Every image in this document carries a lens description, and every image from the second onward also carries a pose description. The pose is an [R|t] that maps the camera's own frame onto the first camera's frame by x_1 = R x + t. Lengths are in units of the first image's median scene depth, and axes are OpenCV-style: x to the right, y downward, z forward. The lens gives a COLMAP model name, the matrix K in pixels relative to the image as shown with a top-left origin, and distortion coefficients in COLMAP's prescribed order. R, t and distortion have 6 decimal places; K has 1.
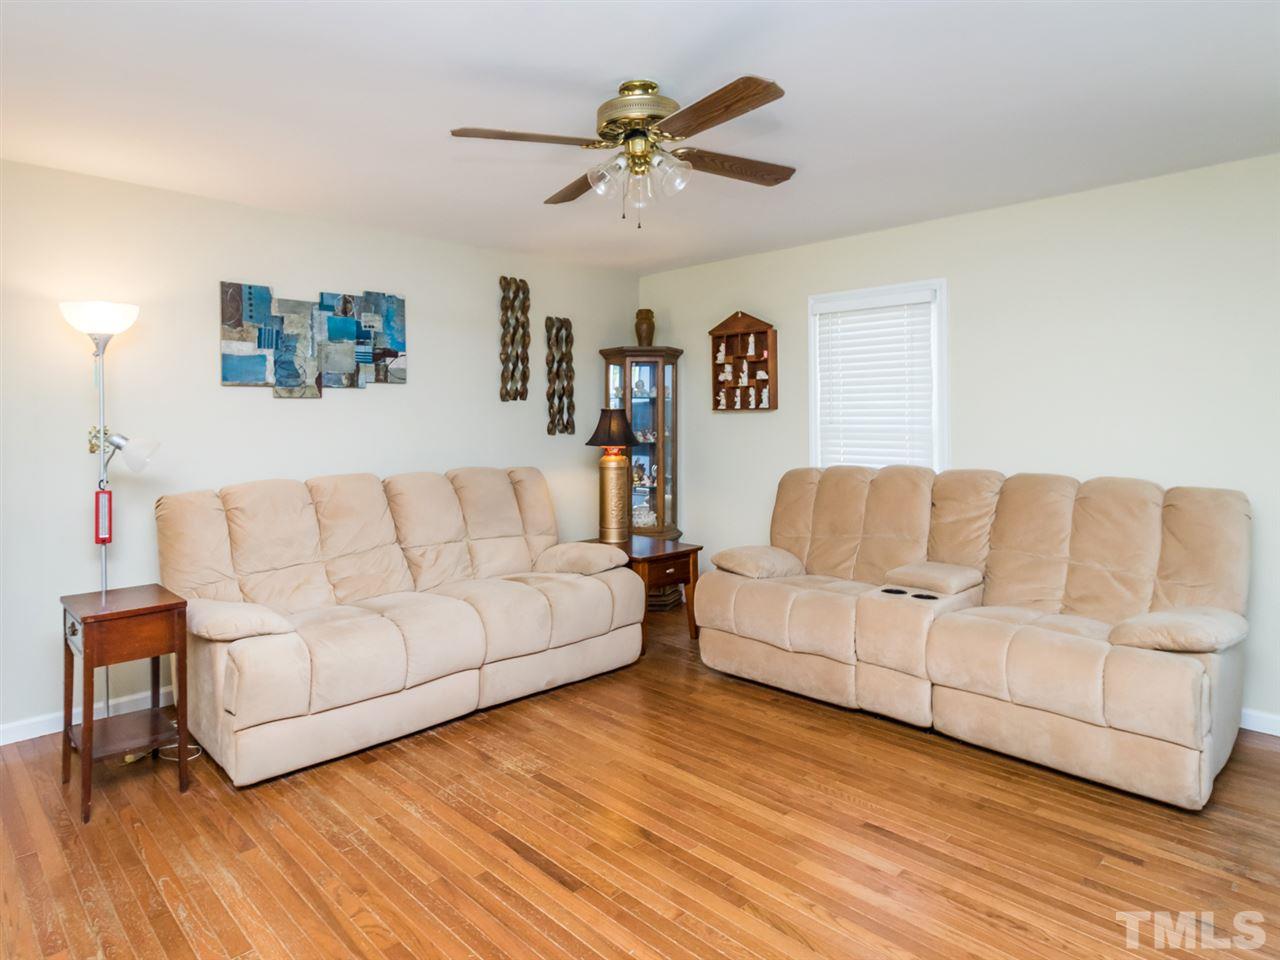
lens RADIAL K [[687.1, 0, 642.7], [0, 687.1, 462.2], [0, 0, 1]] dist [0.003114, -0.000727]
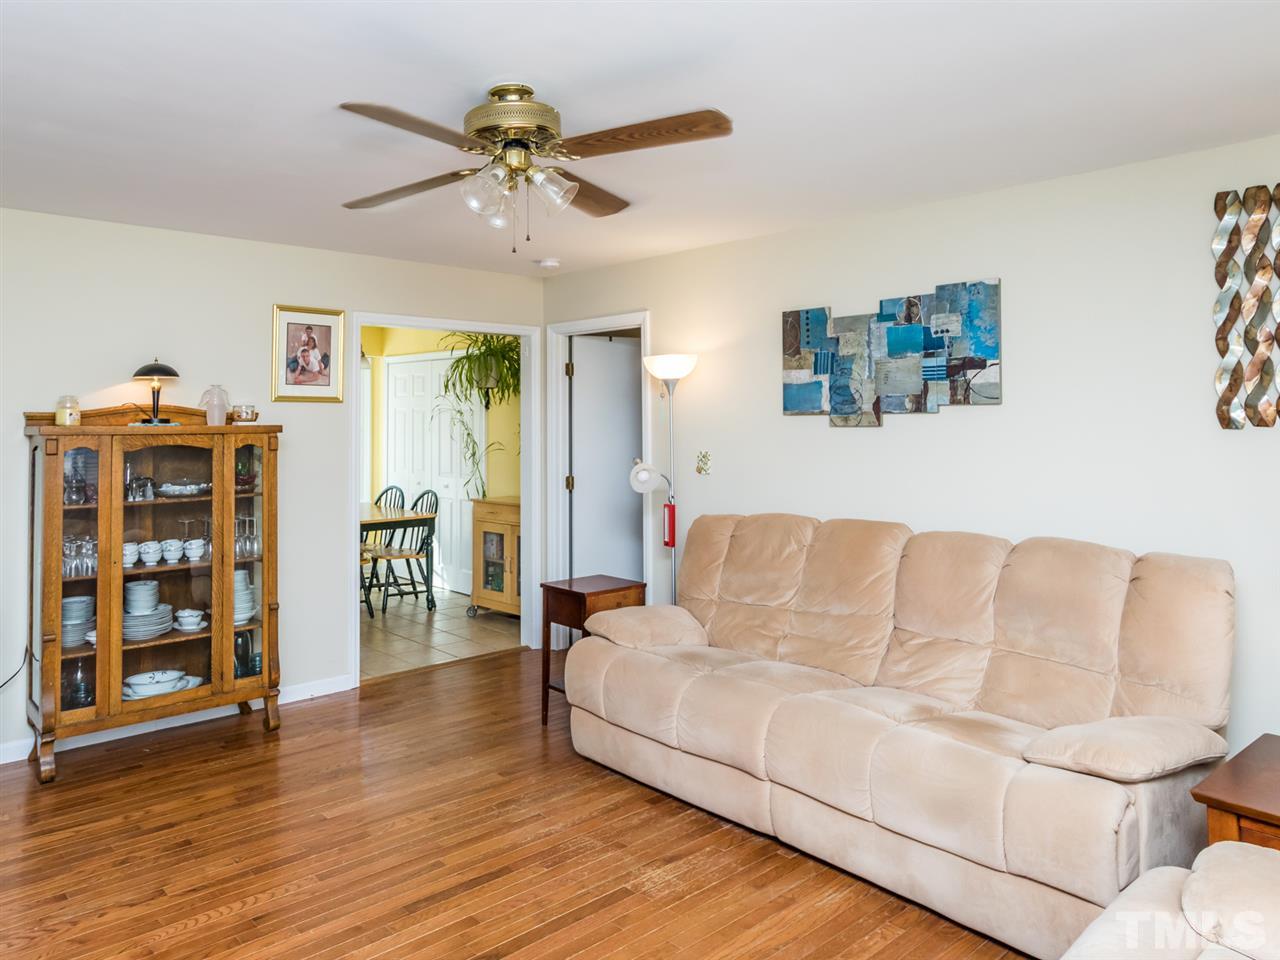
lens RADIAL K [[1044.5, 0, 635.5], [0, 1044.5, 459.6], [0, 0, 1]] dist [0.002404, -0.000087]
pose [[-0.083604, 0.053087, -0.995084, 0.827680], [-0.064484, 0.996199, 0.058564, -0.109790], [0.994410, 0.069064, -0.079863, 0.818397]]
